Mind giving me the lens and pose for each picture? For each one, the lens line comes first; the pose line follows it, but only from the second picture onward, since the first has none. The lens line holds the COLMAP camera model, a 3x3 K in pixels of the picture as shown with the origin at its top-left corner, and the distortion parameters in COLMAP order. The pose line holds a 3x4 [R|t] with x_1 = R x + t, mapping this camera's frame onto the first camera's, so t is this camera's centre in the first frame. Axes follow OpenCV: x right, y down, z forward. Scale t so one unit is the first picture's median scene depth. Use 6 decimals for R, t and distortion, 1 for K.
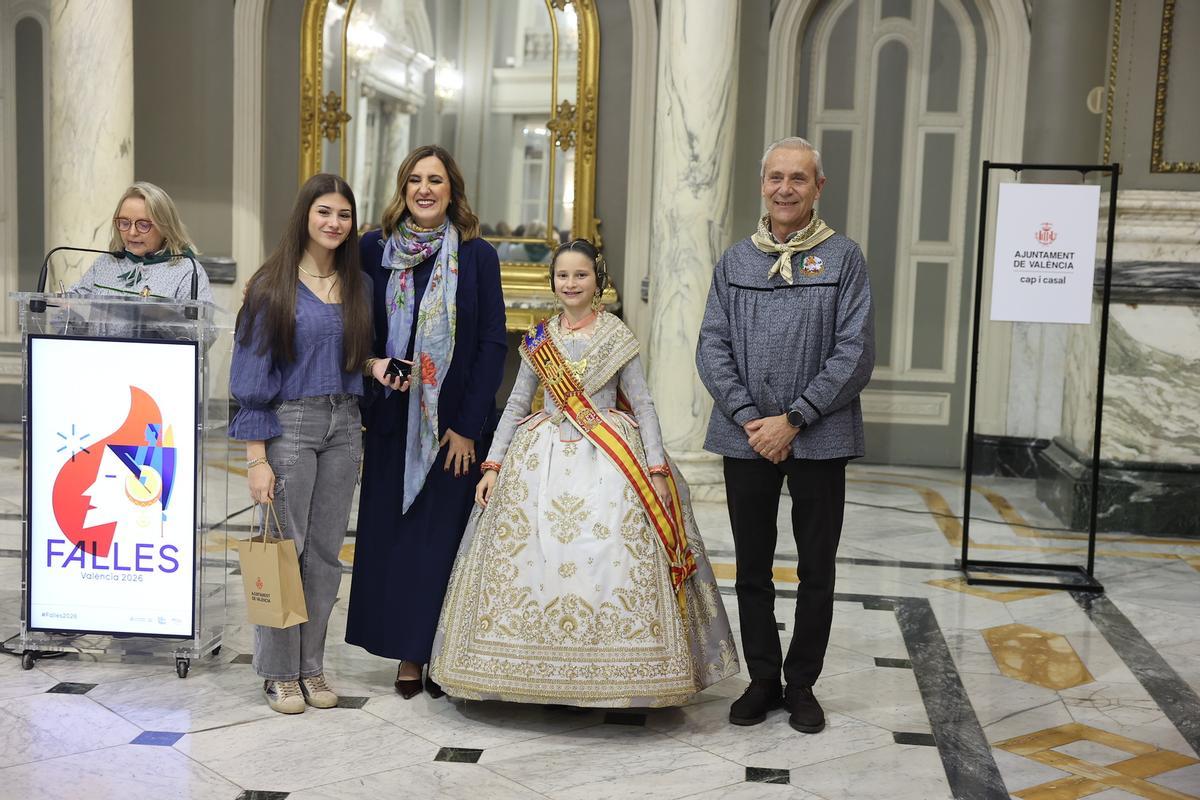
lens RADIAL K [[1668.4, 0, 600.0], [0, 1668.4, 400.0], [0, 0, 1]] dist [0.119634, 0.015235]
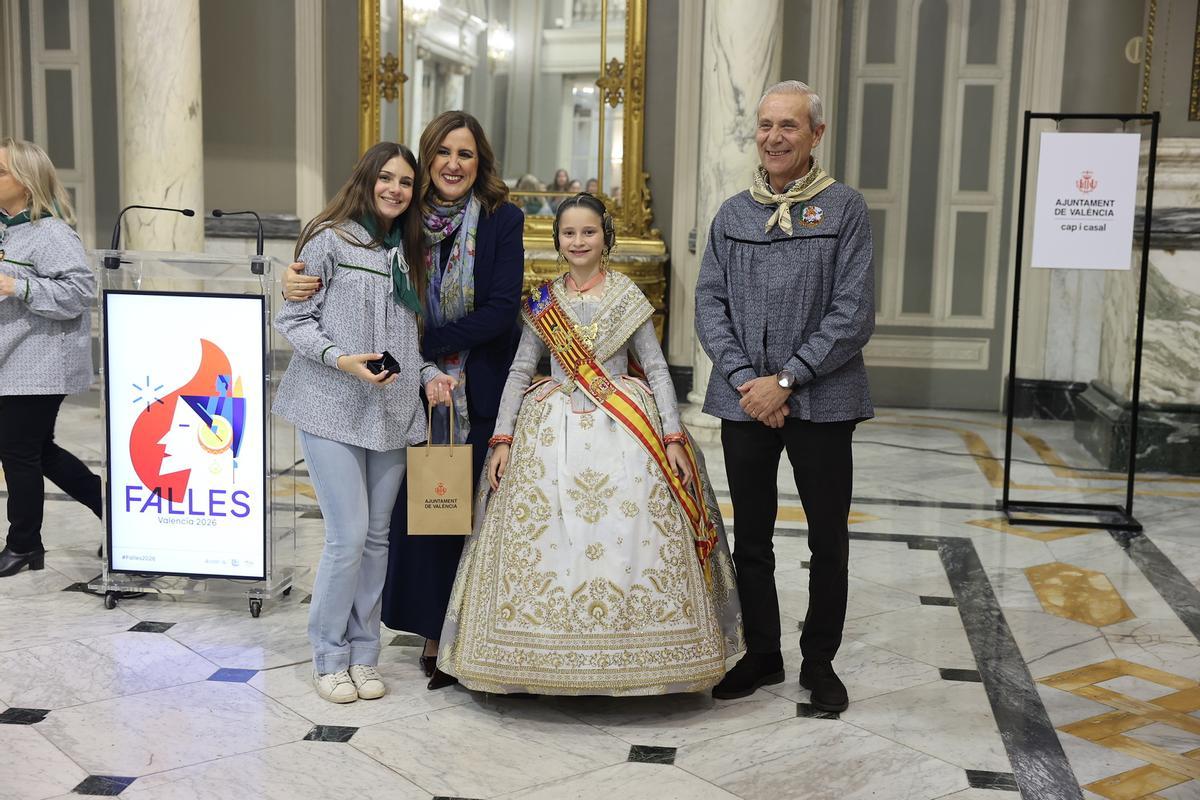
lens RADIAL K [[1620.3, 0, 600.1], [0, 1620.3, 381.9], [0, 0, 1]] dist [0.120619, 0.104374]
pose [[0.999500, -0.007168, -0.030798, 0.000318], [0.007780, 0.999774, 0.019791, 0.000744], [0.030649, -0.020021, 0.999330, -0.009800]]
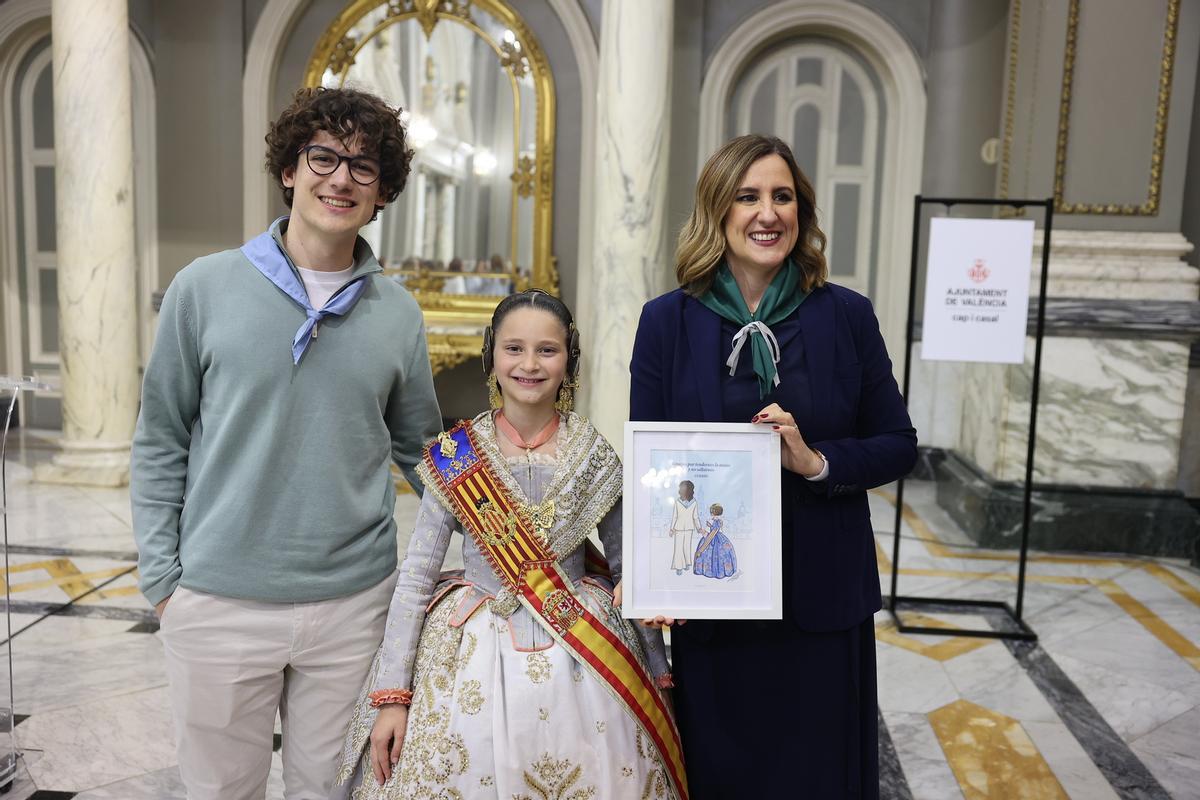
lens RADIAL K [[1043.5, 0, 600.0], [0, 1043.5, 400.0], [0, 0, 1]] dist [-0.014149, 0.006760]
pose [[0.999986, -0.002777, -0.004562, 0.040151], [0.002894, 0.999661, 0.025876, -0.033158], [0.004489, -0.025889, 0.999655, 0.326568]]
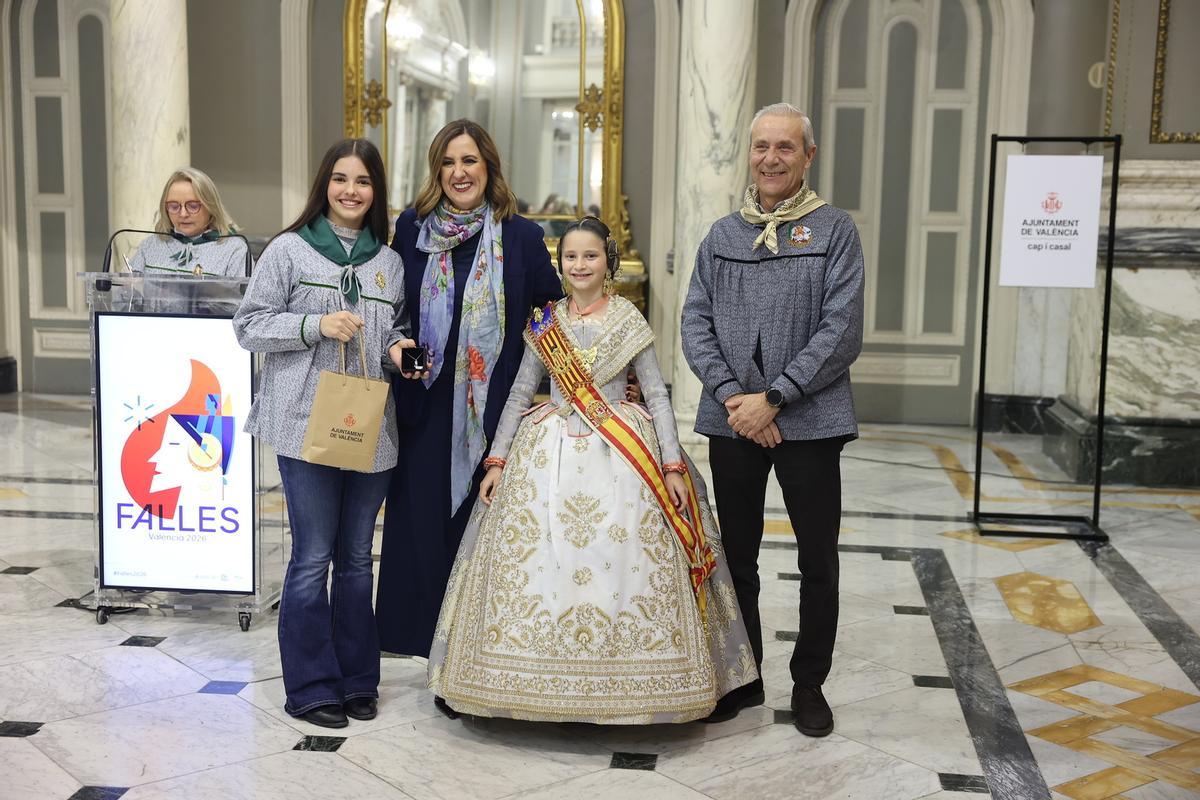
lens RADIAL K [[1560.9, 0, 600.0], [0, 1560.9, 400.0], [0, 0, 1]] dist [0.094962, 0.019158]
pose [[0.999763, -0.013117, -0.017362, -0.001890], [0.013483, 0.999686, 0.021111, 0.000138], [0.017080, -0.021340, 0.999626, 0.006018]]
